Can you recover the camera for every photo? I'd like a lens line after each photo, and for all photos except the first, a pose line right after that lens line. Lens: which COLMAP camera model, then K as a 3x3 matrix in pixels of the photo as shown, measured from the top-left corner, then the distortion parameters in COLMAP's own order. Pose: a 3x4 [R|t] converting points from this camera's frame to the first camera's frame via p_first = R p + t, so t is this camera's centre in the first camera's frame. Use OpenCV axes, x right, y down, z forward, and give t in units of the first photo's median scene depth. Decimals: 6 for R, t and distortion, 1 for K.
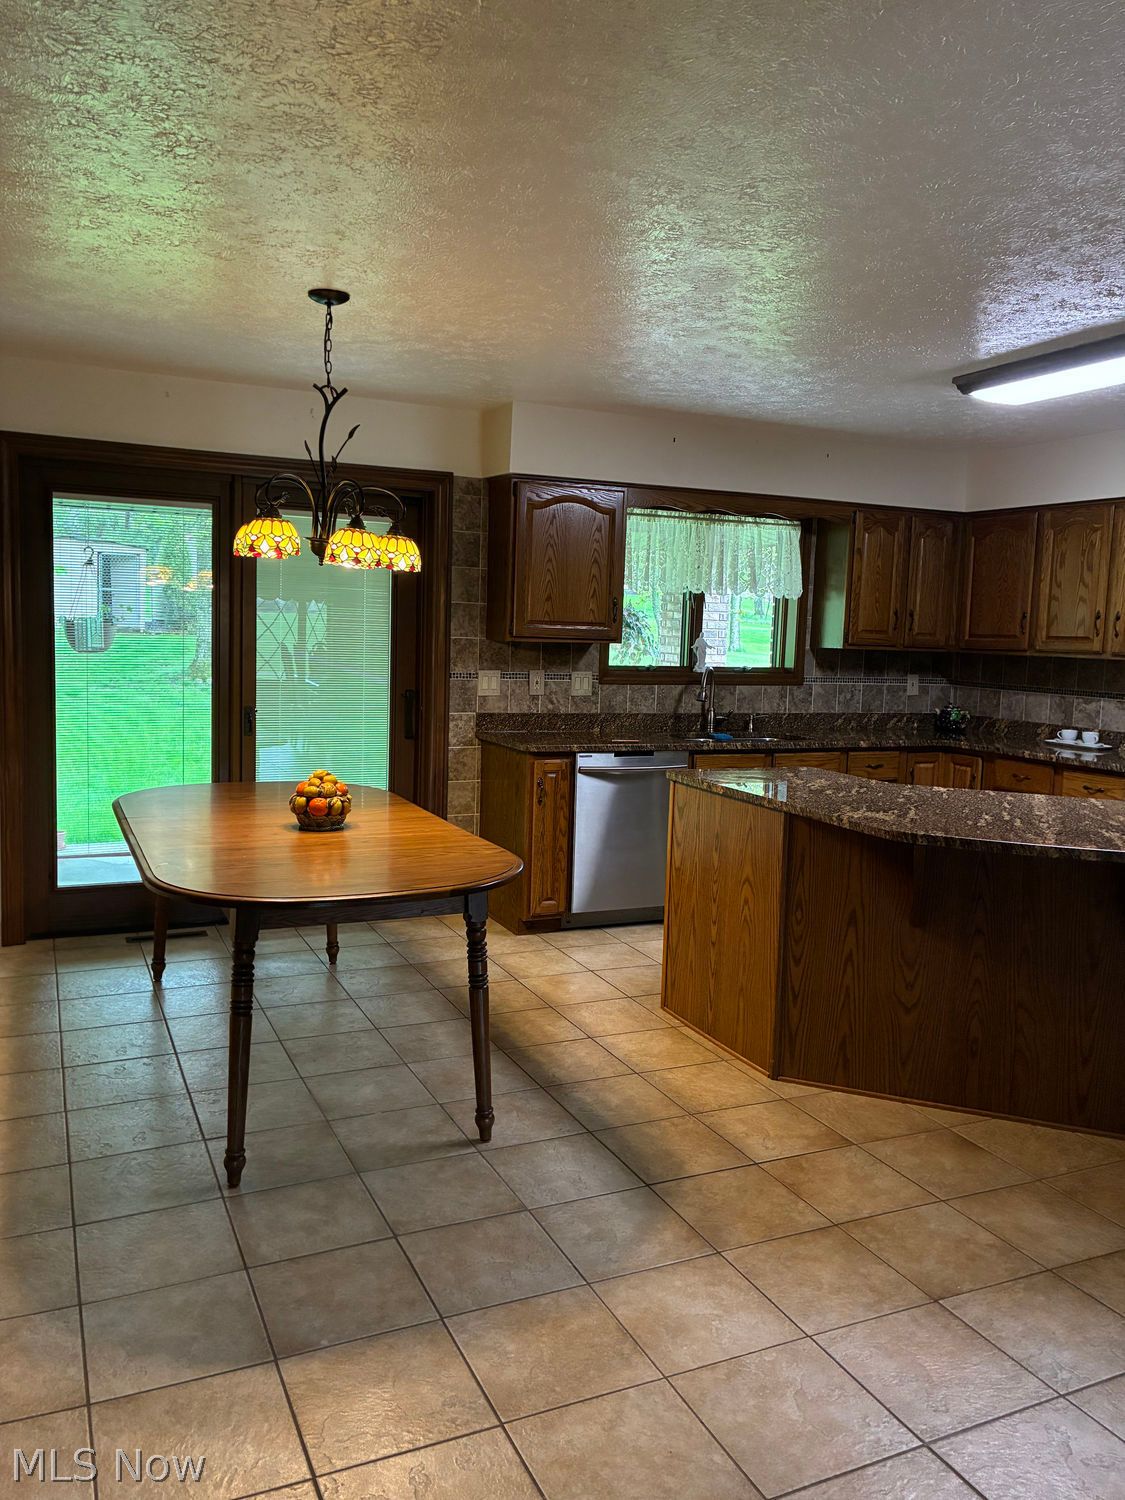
lens RADIAL K [[1132.6, 0, 556.4], [0, 1132.6, 744.6], [0, 0, 1]] dist [0.042528, -0.056160]
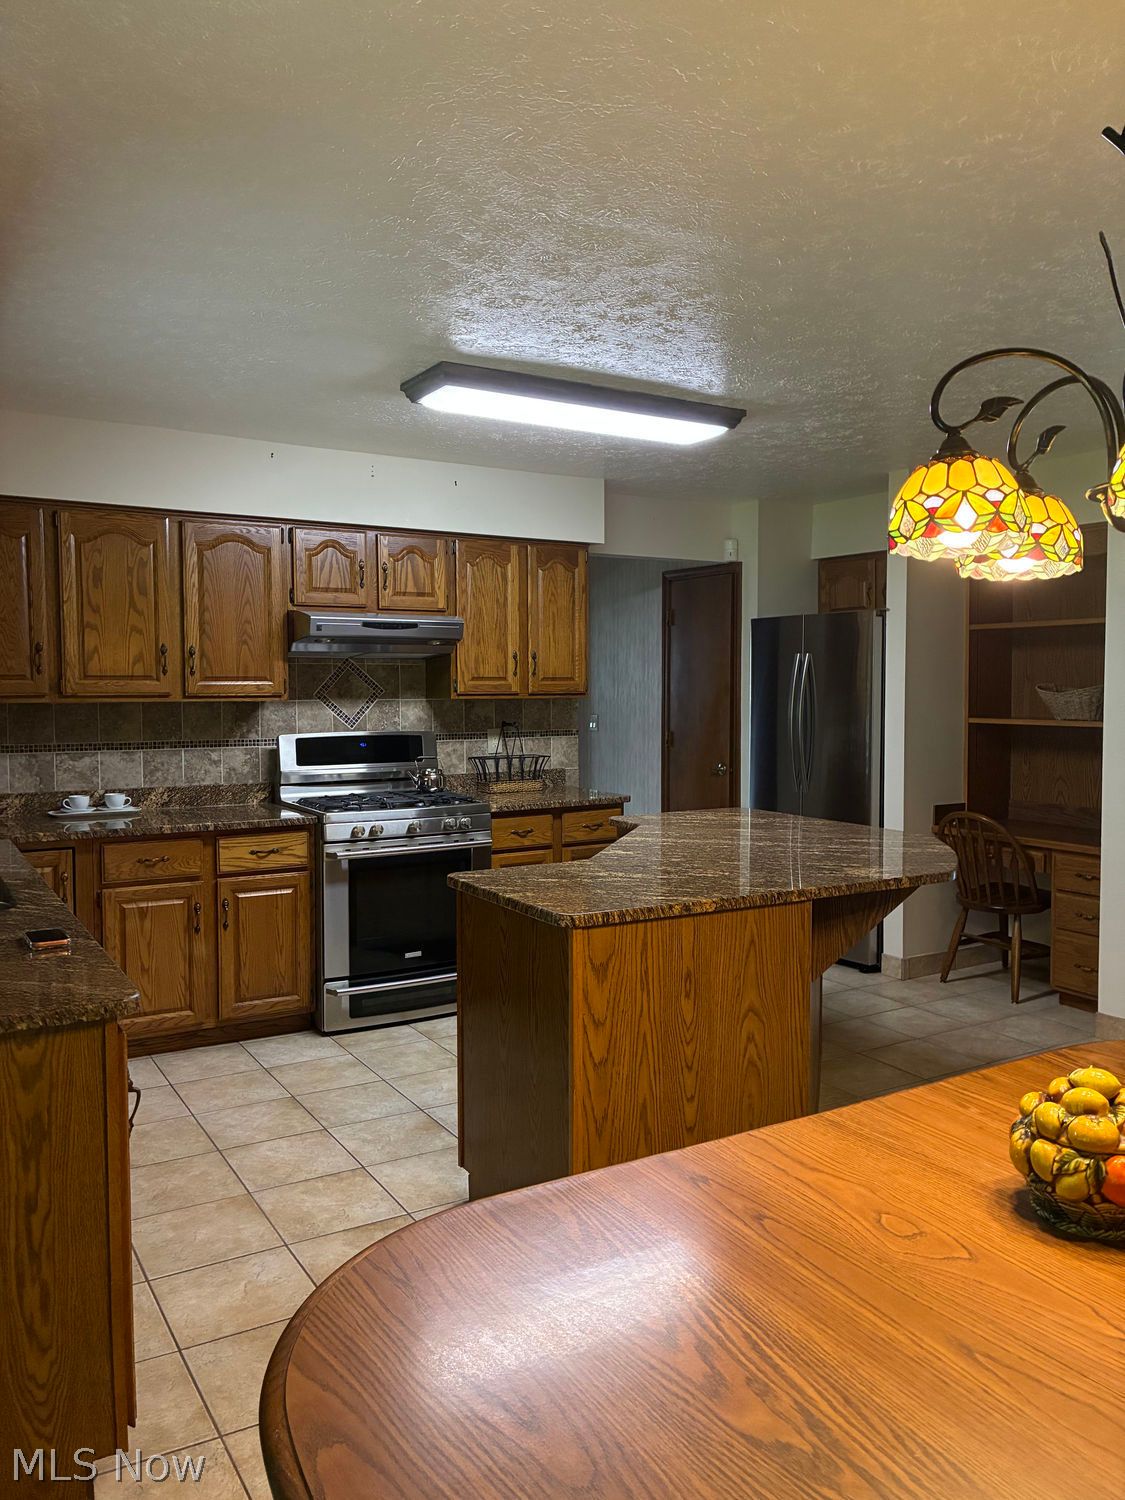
lens RADIAL K [[1132.6, 0, 558.7], [0, 1132.6, 748.4], [0, 0, 1]] dist [0.042528, -0.056160]
pose [[-0.108718, -0.087873, 0.990181, -0.392748], [0.098258, 0.990258, 0.098668, -0.099822], [-0.989205, 0.108020, -0.099024, 0.841331]]
